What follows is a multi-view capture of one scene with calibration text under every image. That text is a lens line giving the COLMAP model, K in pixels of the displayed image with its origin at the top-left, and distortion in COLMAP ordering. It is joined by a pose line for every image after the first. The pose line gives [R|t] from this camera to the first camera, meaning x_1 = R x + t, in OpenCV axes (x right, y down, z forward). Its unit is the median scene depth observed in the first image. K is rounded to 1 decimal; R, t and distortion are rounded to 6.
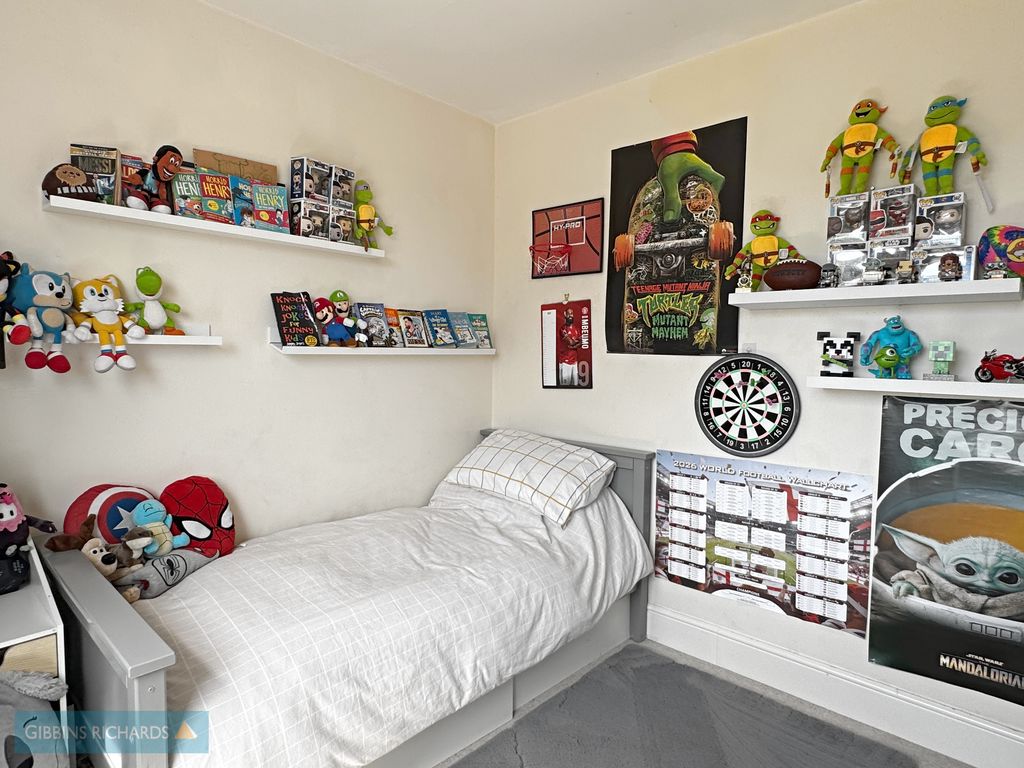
lens RADIAL K [[591.6, 0, 510.9], [0, 591.6, 383.2], [0, 0, 1]] dist [-0.003108, -0.000438]
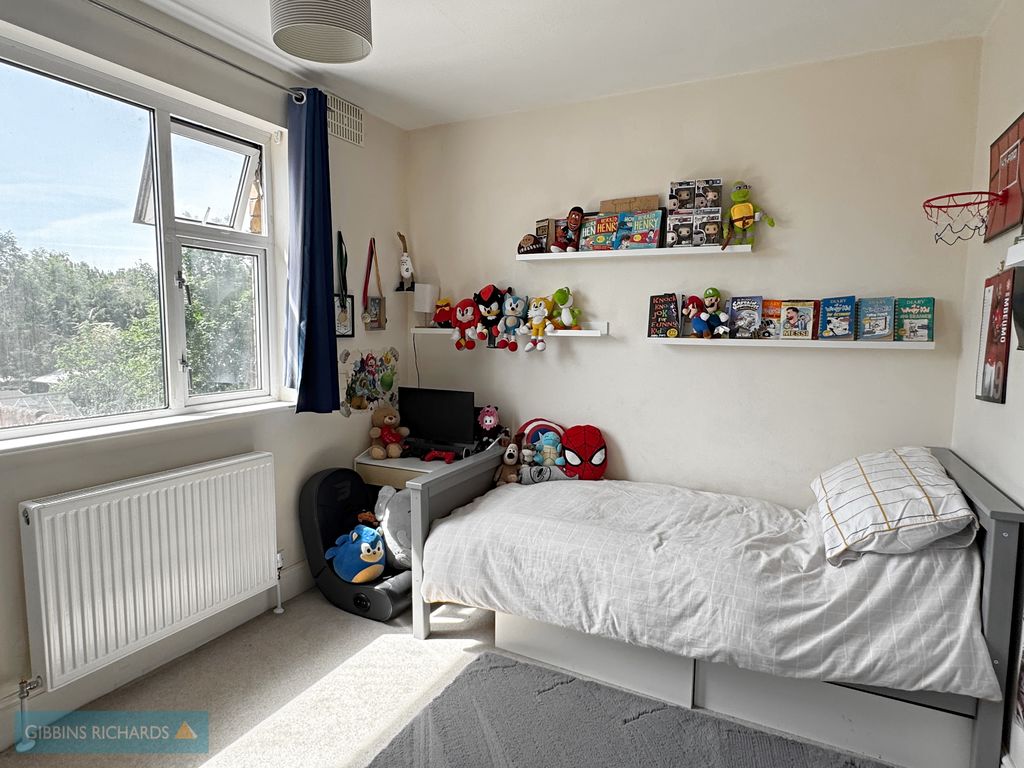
lens RADIAL K [[591.6, 0, 509.6], [0, 591.6, 384.1], [0, 0, 1]] dist [-0.003108, -0.000438]
pose [[0.274856, 0.077543, -0.958354, 0.779603], [-0.064792, 0.995971, 0.062004, -0.022503], [0.959300, 0.045052, 0.278772, 0.371163]]
